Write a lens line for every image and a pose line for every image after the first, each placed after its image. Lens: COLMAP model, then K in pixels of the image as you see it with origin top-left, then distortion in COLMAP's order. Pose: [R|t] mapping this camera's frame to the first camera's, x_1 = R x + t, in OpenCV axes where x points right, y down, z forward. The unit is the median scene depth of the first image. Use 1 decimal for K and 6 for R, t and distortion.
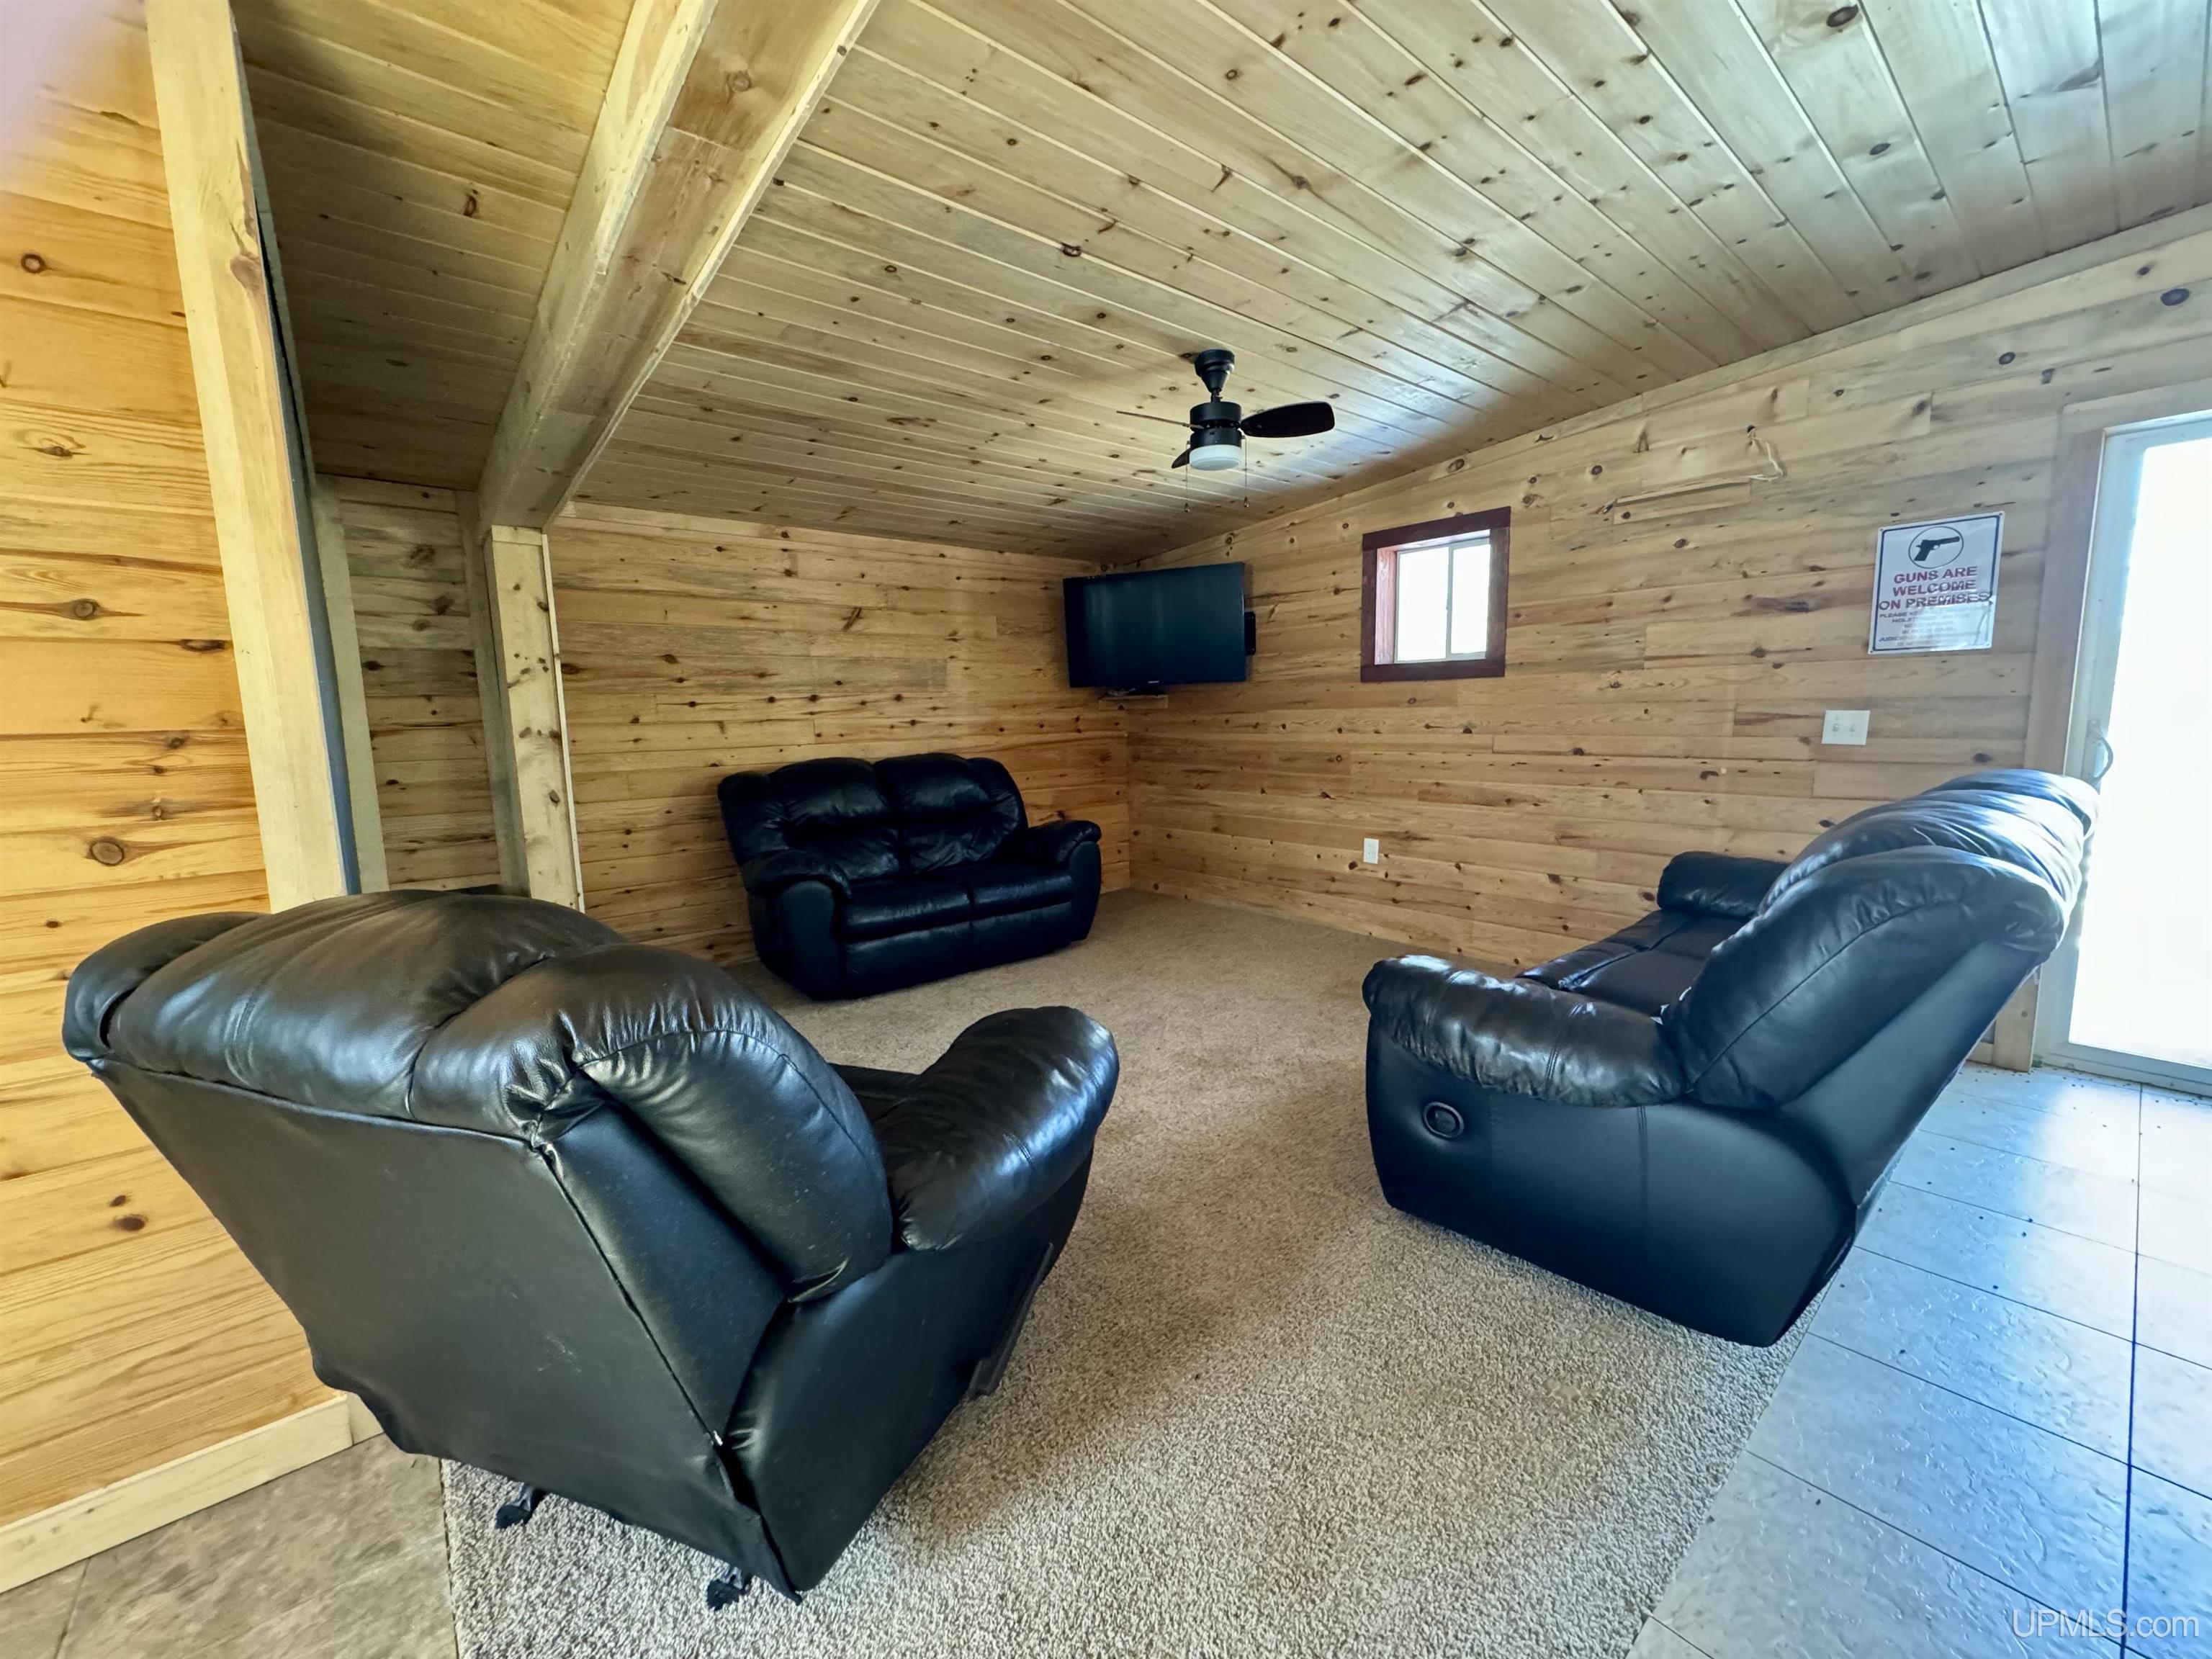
lens RADIAL K [[875.3, 0, 1106.0], [0, 875.3, 829.5], [0, 0, 1]] dist [-0.000448, 0.000114]
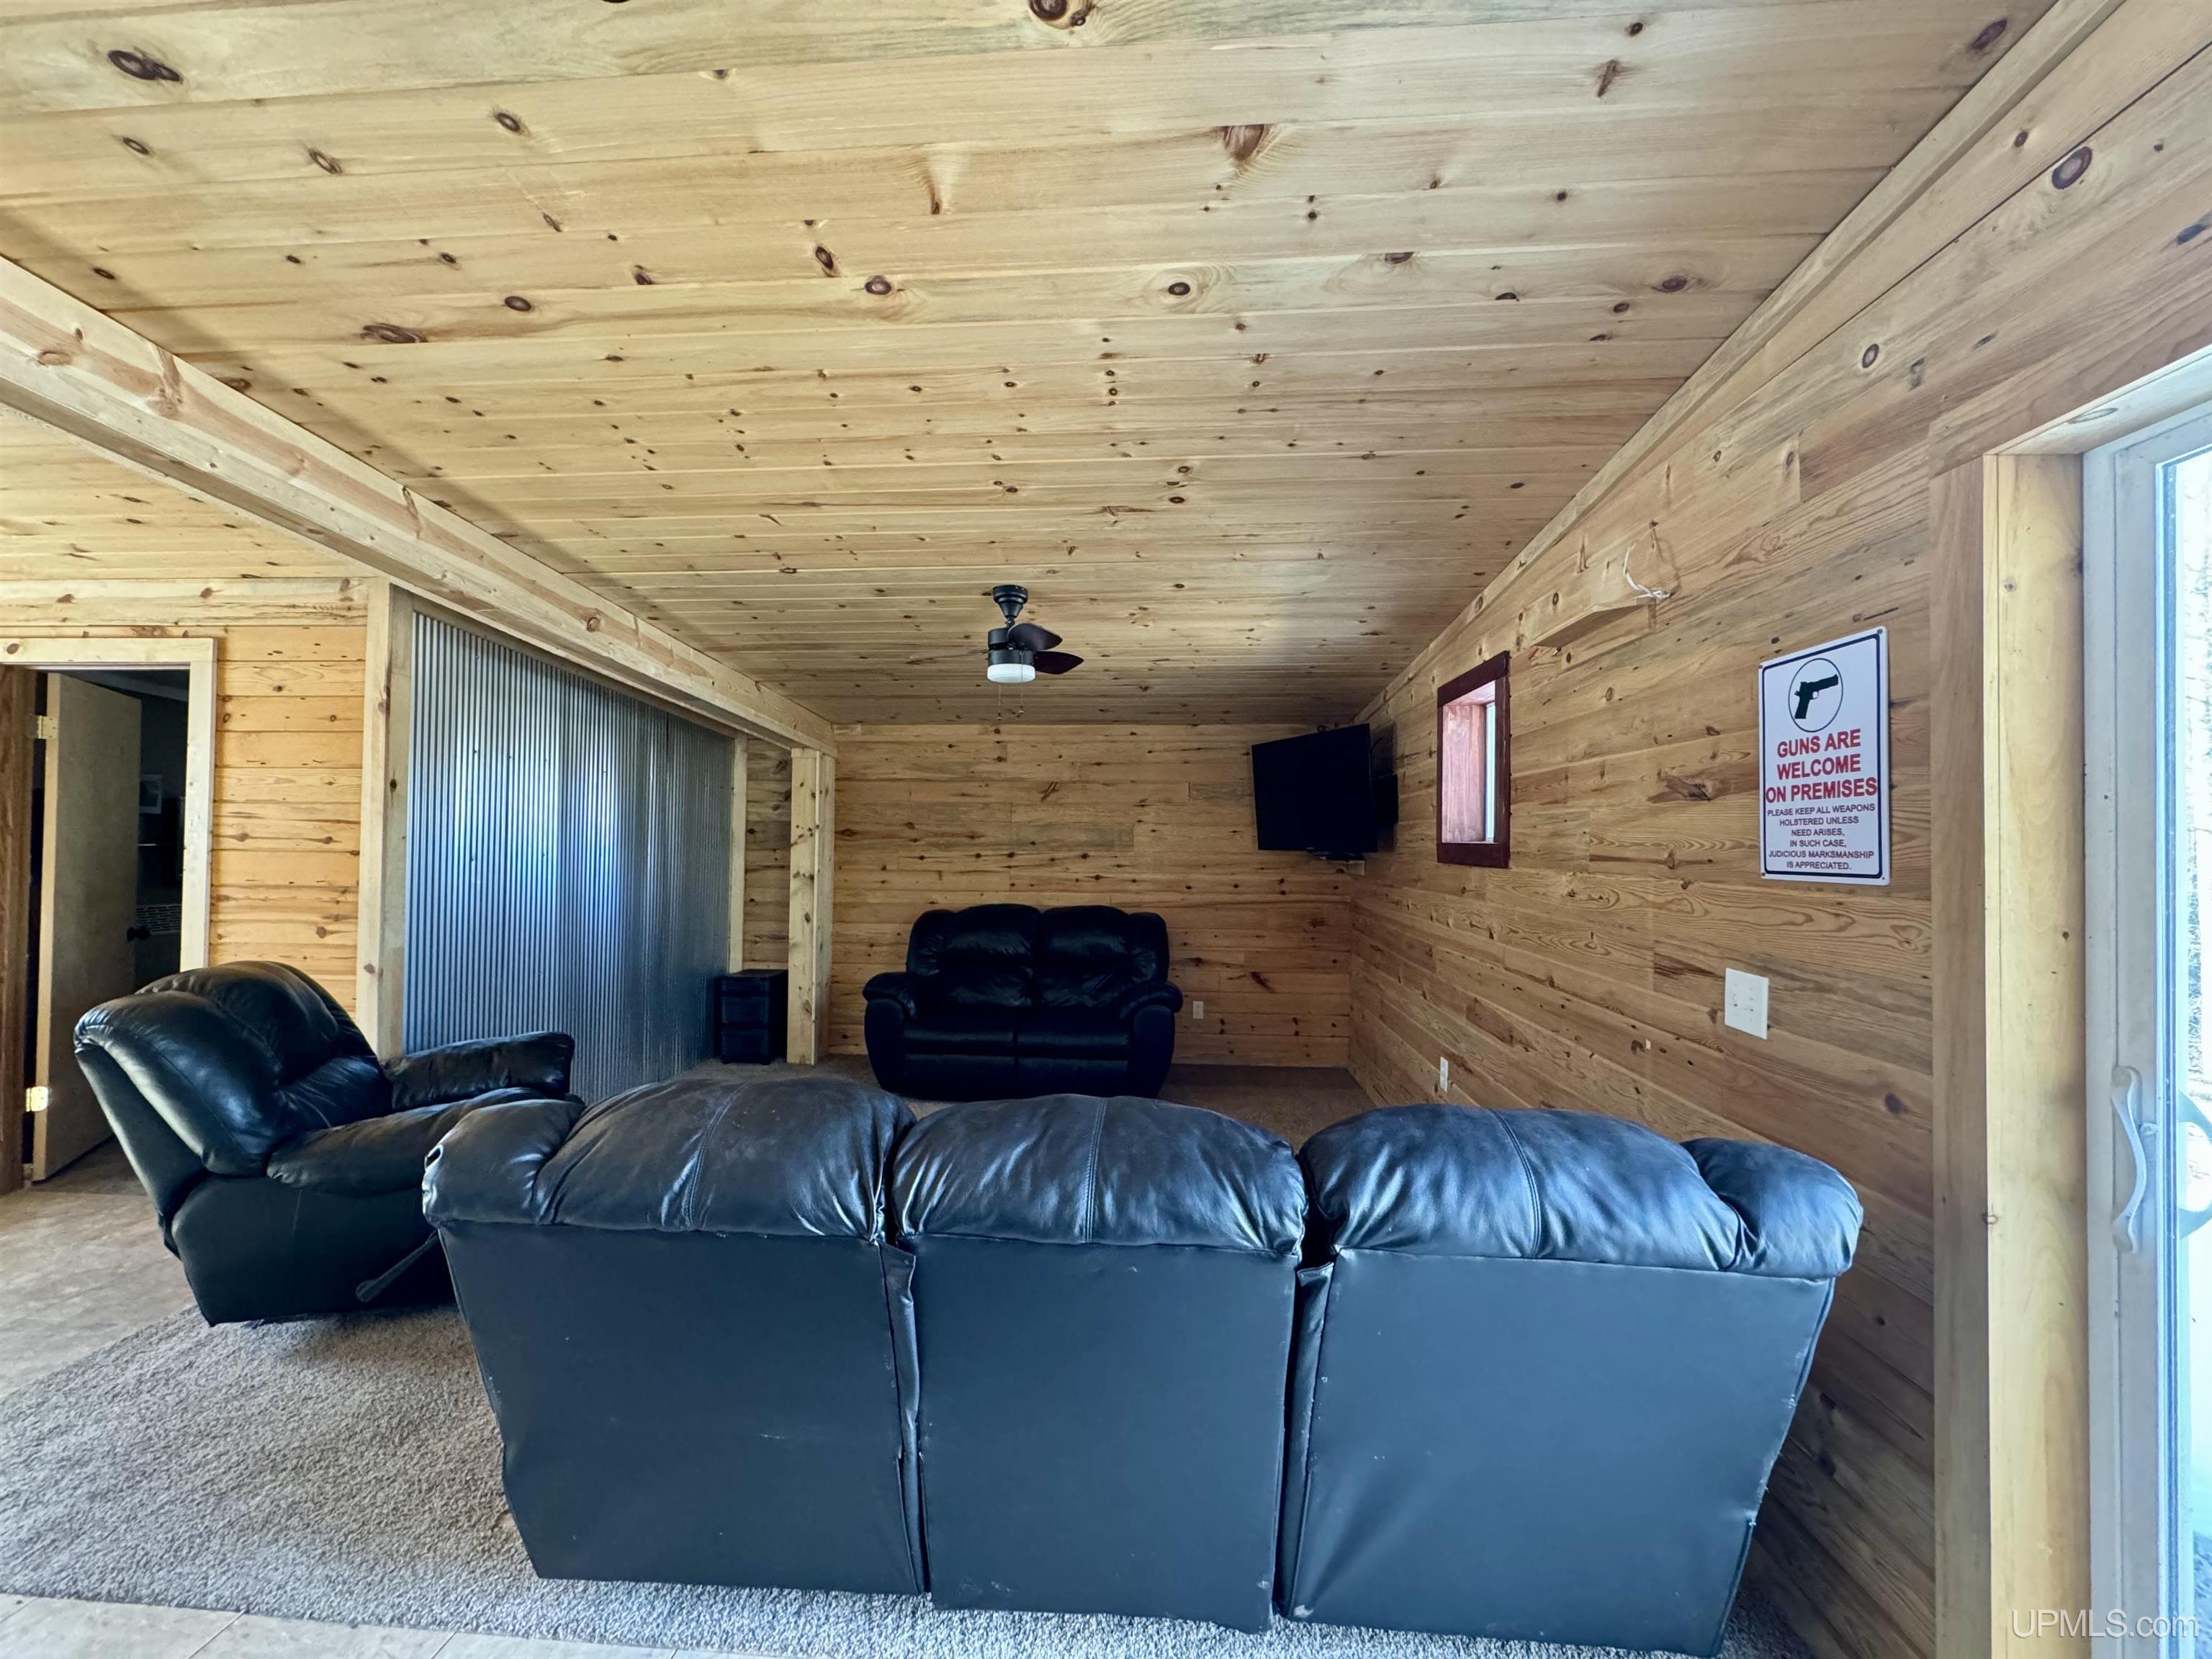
lens RADIAL K [[875.3, 0, 1106.0], [0, 875.3, 829.5], [0, 0, 1]] dist [-0.000448, 0.000114]
pose [[0.715592, 0.019478, -0.698246, 0.706450], [-0.118611, 0.988483, -0.093982, -0.093532], [0.688374, 0.150073, 0.709661, 0.219741]]
